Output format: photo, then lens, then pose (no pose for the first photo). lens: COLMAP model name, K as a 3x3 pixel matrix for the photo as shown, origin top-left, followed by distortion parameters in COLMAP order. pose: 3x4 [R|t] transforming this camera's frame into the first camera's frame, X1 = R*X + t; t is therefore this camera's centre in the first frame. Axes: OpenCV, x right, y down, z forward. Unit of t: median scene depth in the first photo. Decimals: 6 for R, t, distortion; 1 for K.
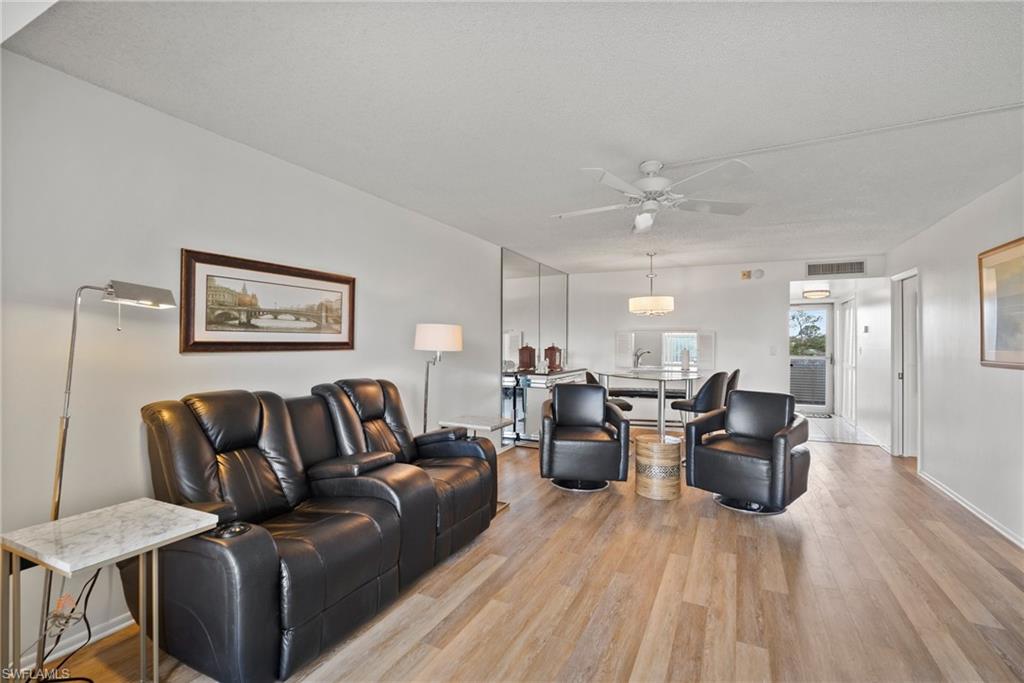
lens RADIAL K [[454.1, 0, 512.3], [0, 454.1, 338.0], [0, 0, 1]] dist [-0.004097, 0.000326]
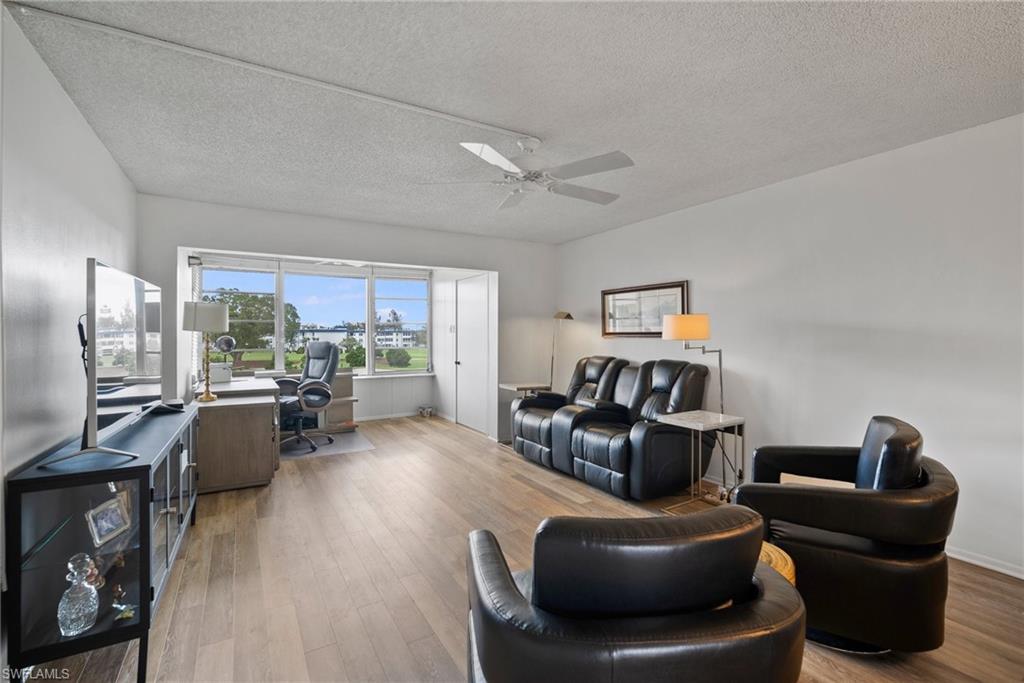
lens RADIAL K [[454.1, 0, 512.3], [0, 454.1, 338.0], [0, 0, 1]] dist [-0.004097, 0.000326]
pose [[-0.539942, 0.006753, -0.841675, 1.274596], [0.009904, 0.999950, 0.001669, 0.026016], [0.841644, -0.007435, -0.539982, 1.694325]]
